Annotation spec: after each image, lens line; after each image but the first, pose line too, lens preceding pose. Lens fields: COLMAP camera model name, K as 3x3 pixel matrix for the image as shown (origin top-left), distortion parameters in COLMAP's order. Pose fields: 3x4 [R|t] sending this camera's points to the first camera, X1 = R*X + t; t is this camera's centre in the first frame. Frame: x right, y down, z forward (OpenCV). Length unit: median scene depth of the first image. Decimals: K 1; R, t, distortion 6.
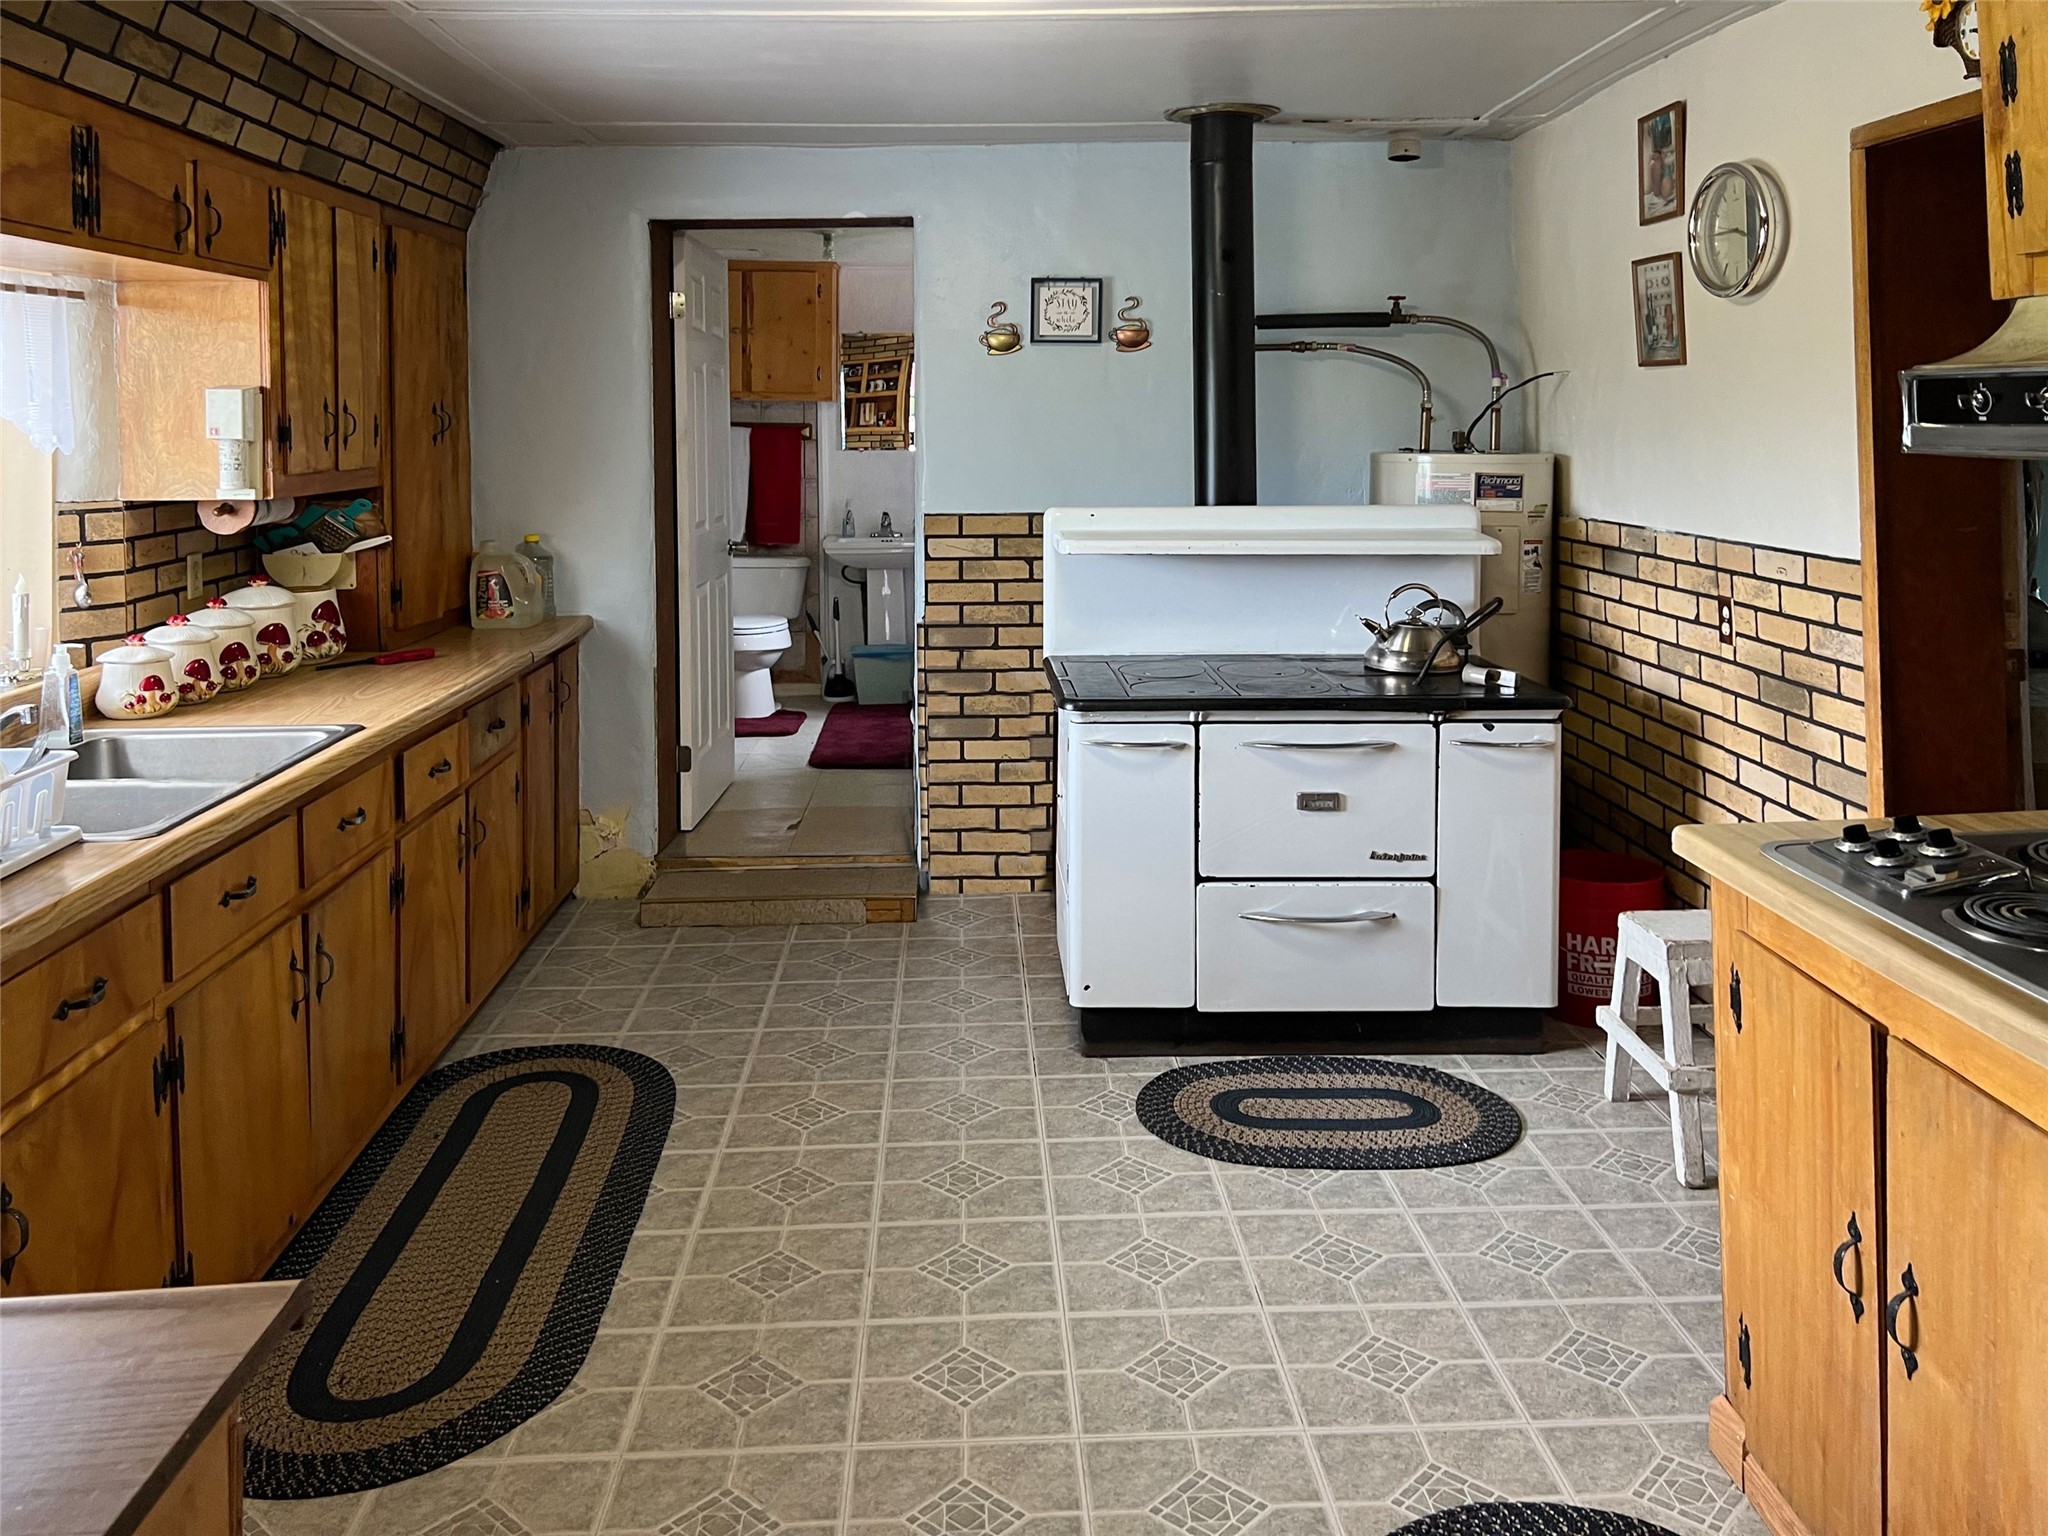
lens RADIAL K [[1578.4, 0, 1024.0], [0, 1578.4, 768.0], [0, 0, 1]] dist [0.050171, -0.061548]
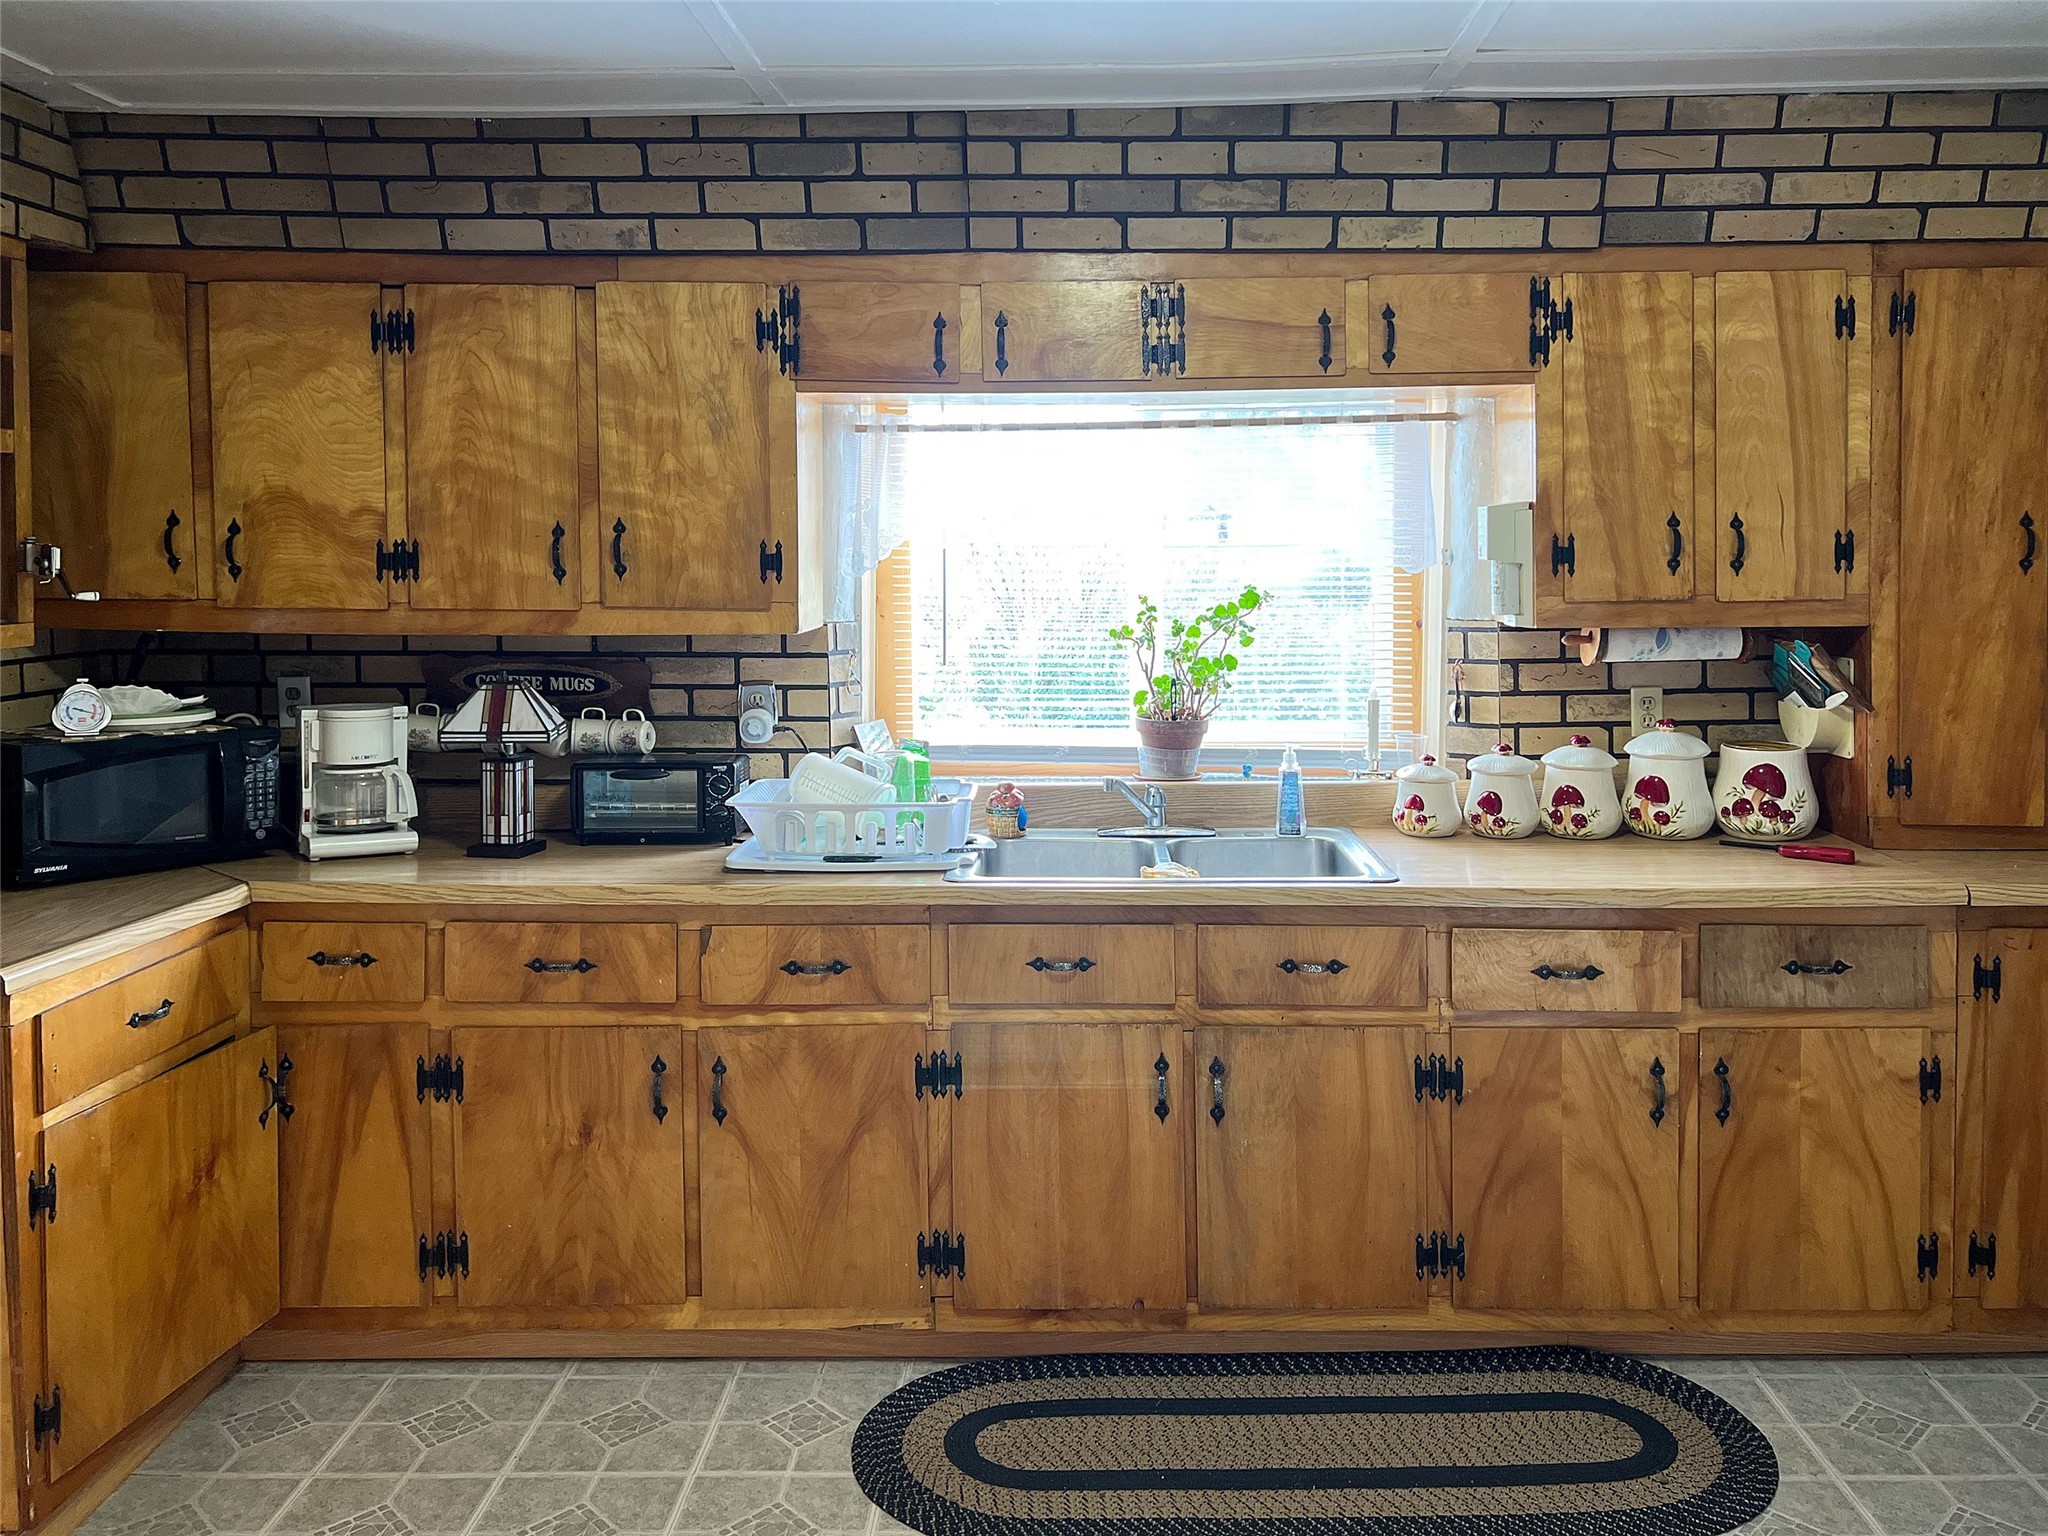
lens RADIAL K [[1578.4, 0, 1024.0], [0, 1578.4, 768.0], [0, 0, 1]] dist [0.050171, -0.061548]
pose [[-0.098930, 0.136214, -0.985728, 0.424793], [-0.211574, 0.965059, 0.154591, -0.166855], [0.972342, 0.223848, -0.066654, 0.787815]]
